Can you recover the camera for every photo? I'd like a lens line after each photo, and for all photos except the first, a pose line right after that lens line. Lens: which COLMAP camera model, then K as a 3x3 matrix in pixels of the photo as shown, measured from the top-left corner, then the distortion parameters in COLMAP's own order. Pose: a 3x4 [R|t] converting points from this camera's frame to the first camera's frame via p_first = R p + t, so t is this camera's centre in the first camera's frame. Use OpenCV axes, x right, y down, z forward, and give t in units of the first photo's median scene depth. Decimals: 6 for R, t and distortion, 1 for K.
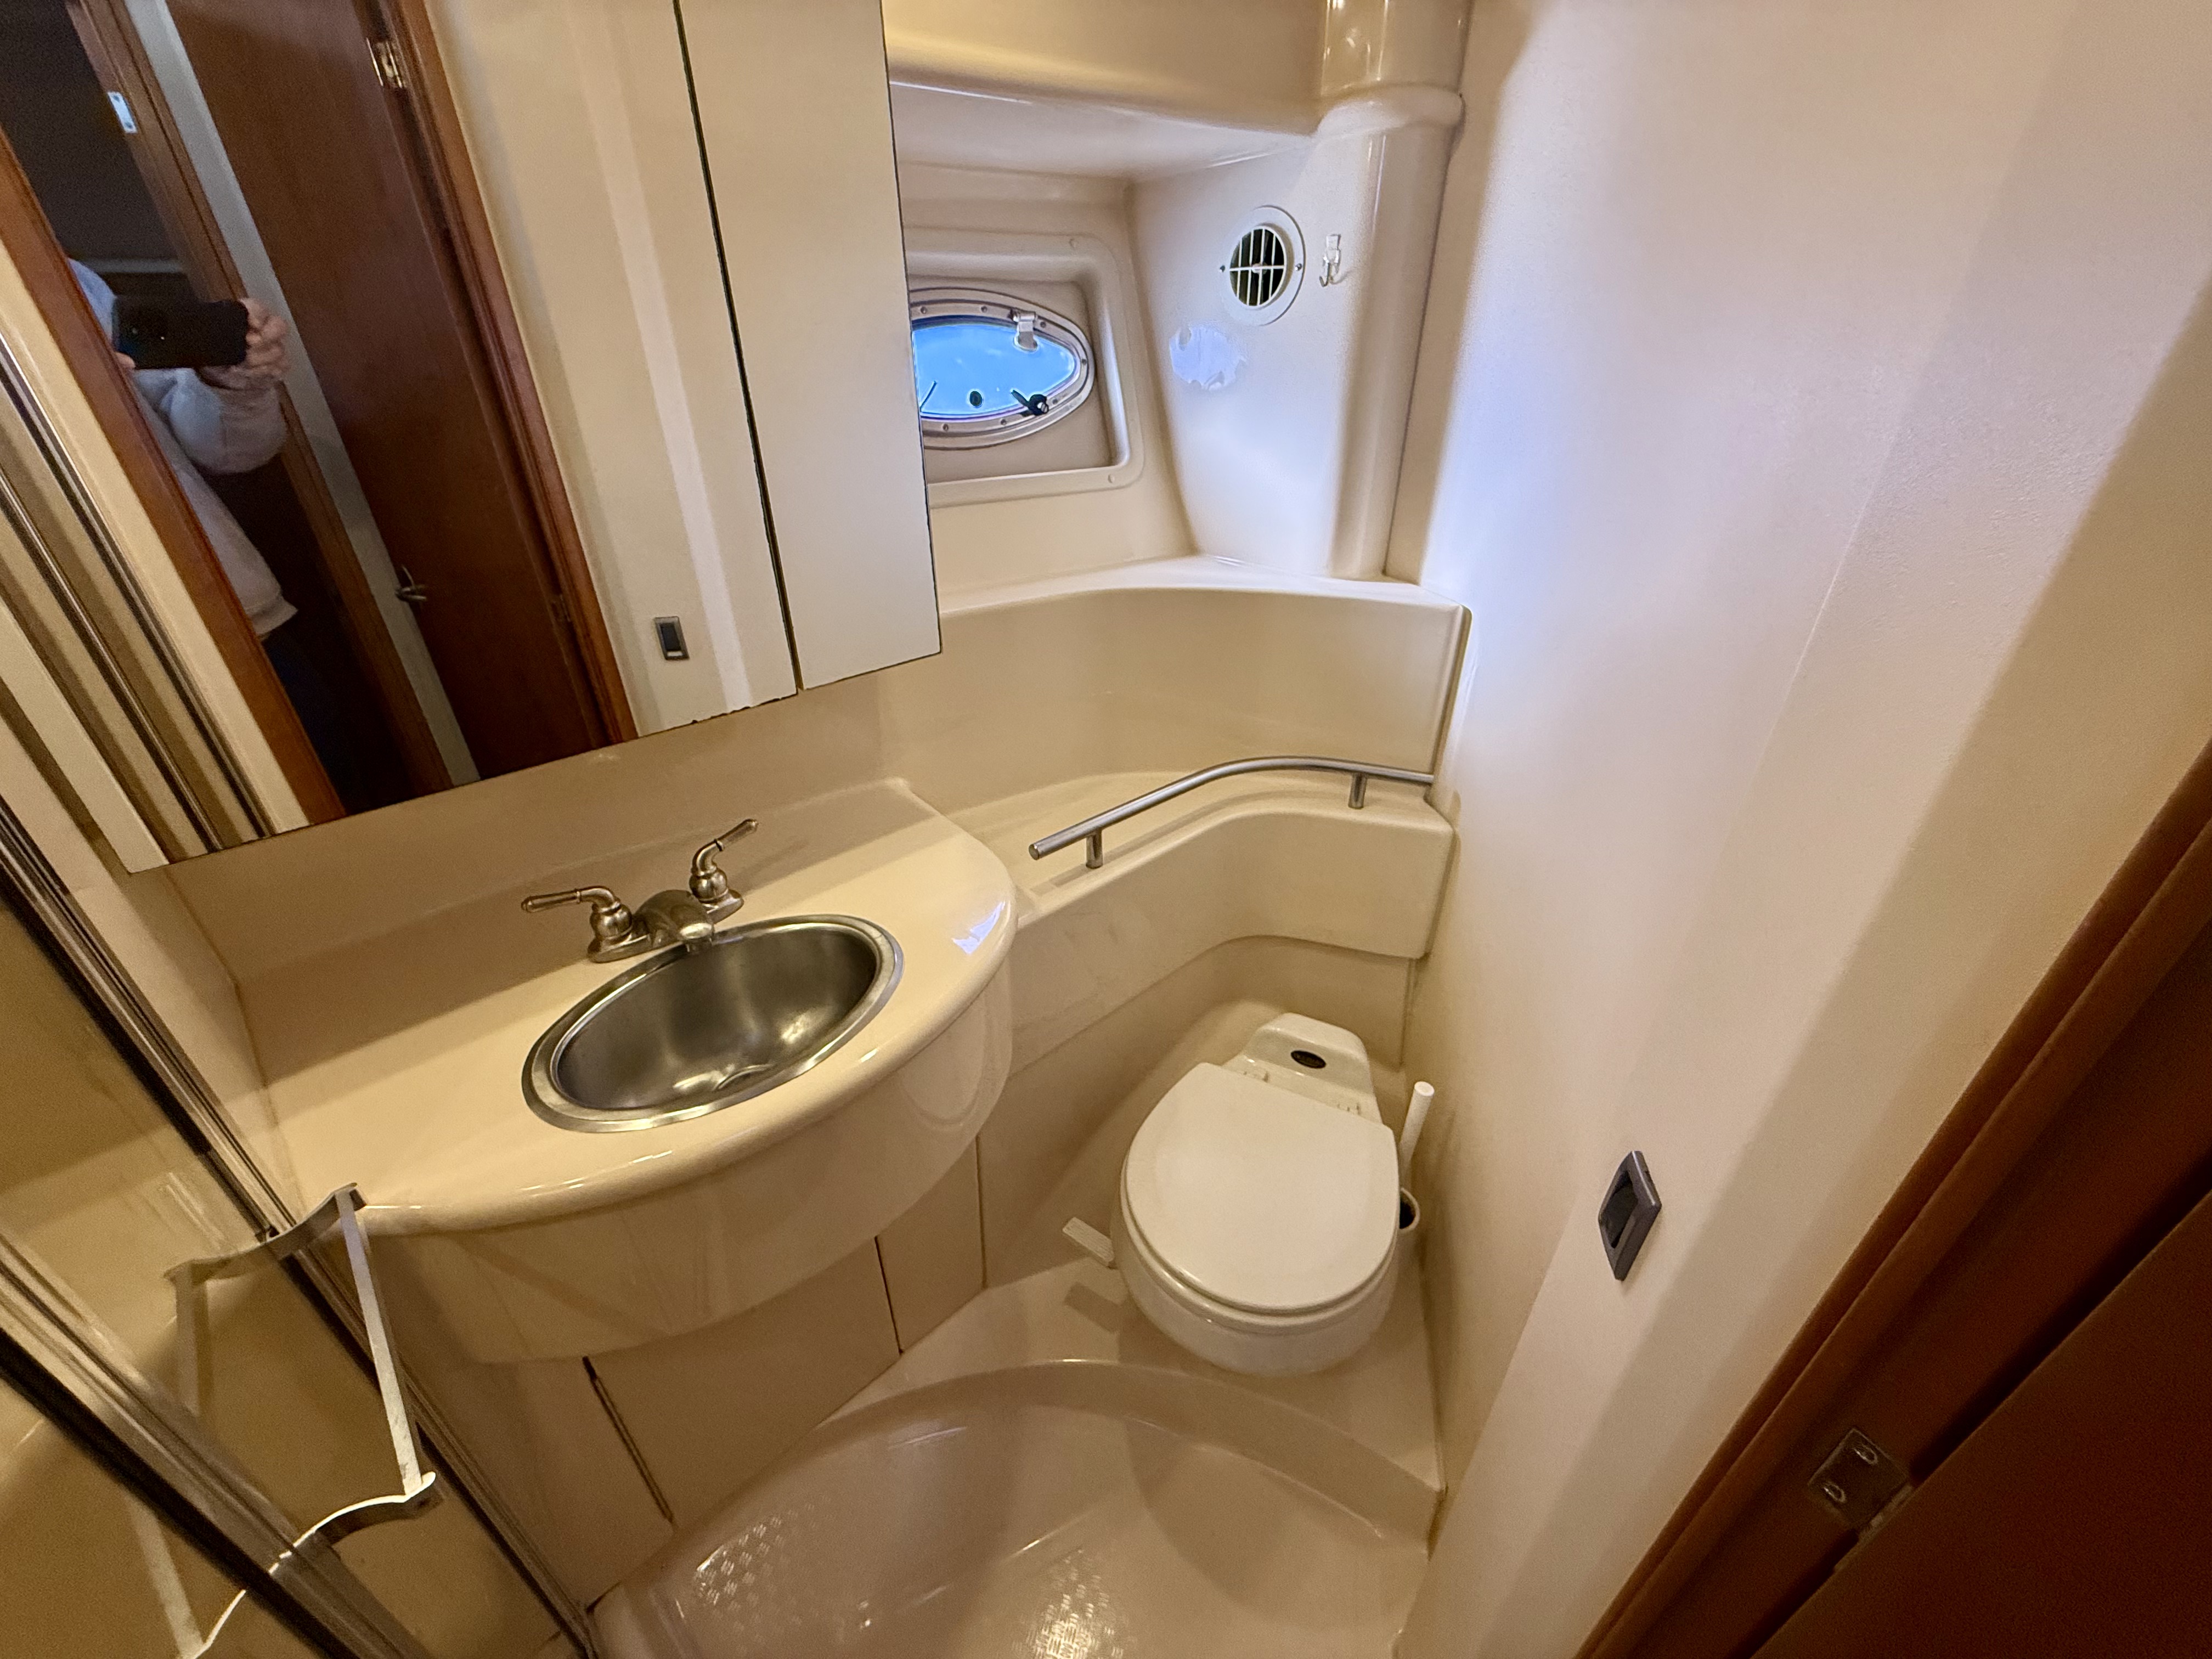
lens RADIAL K [[881.3, 0, 1100.1], [0, 881.3, 831.6], [0, 0, 1]] dist [-0.004271, 0.000367]
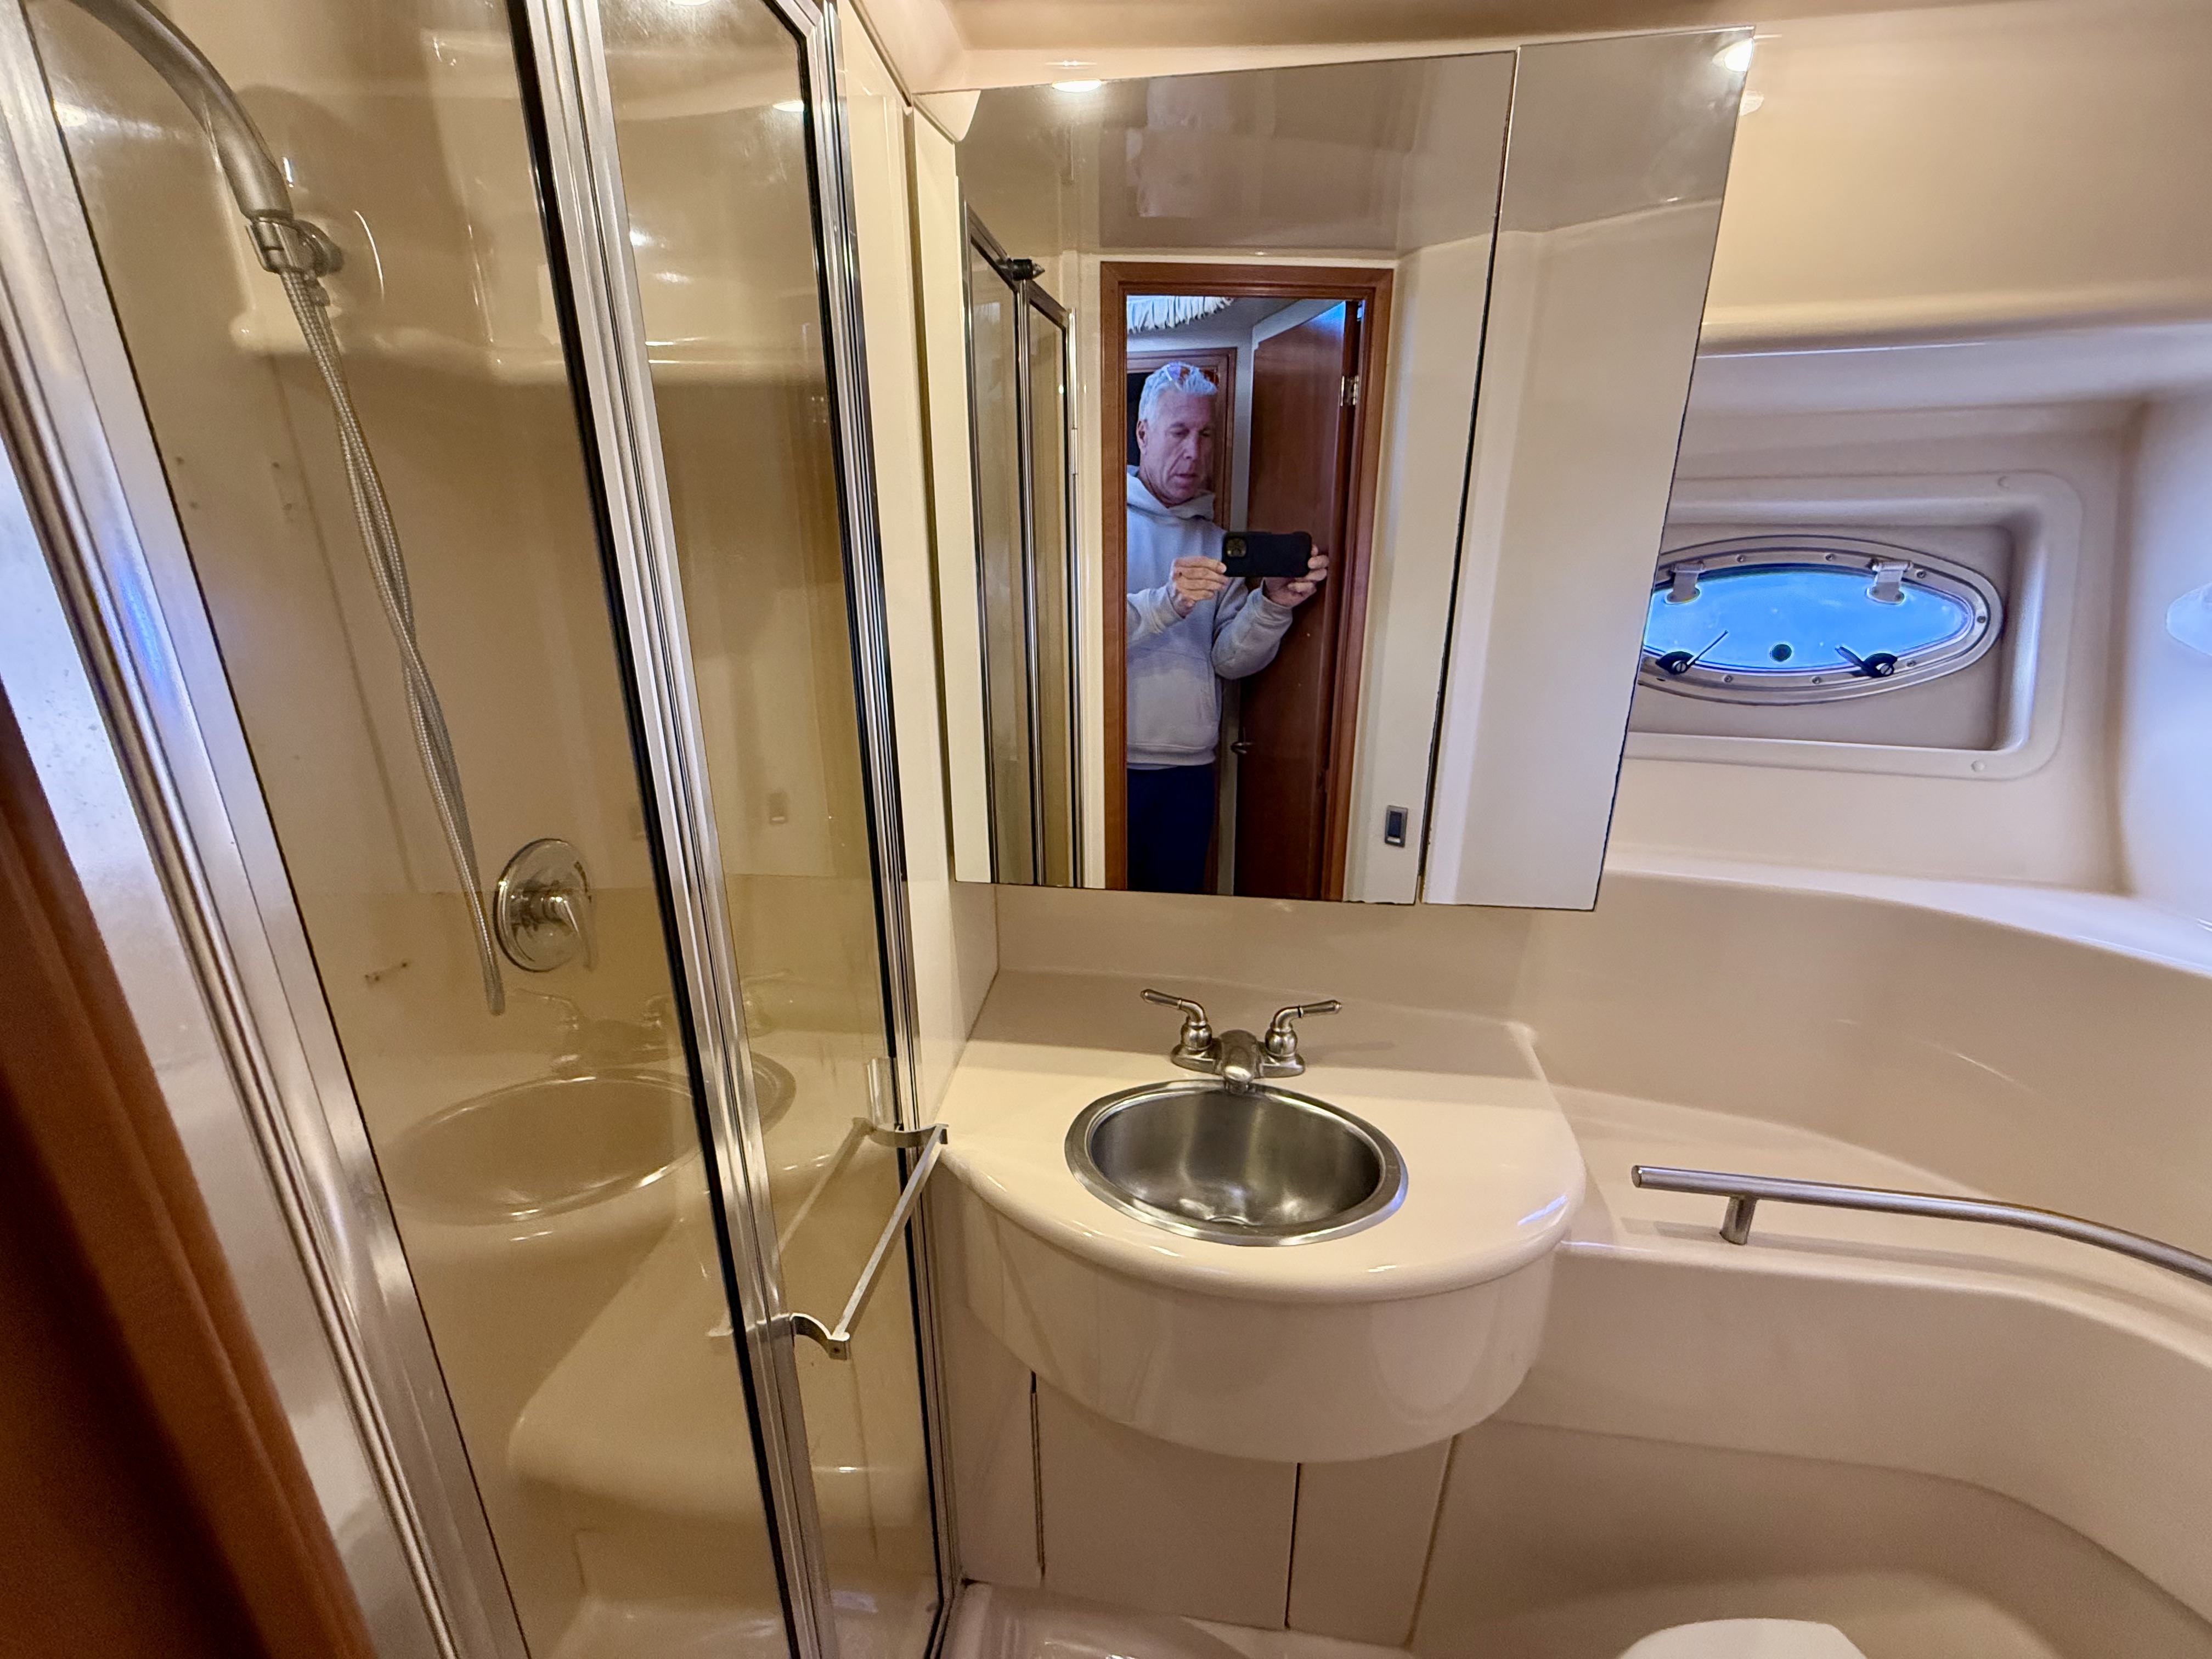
lens RADIAL K [[881.3, 0, 1100.1], [0, 881.3, 831.6], [0, 0, 1]] dist [-0.004271, 0.000367]
pose [[0.624130, 0.238039, -0.744177, 0.133918], [-0.390953, 0.919794, -0.033673, -0.044768], [0.676474, 0.311955, 0.667133, 0.034943]]
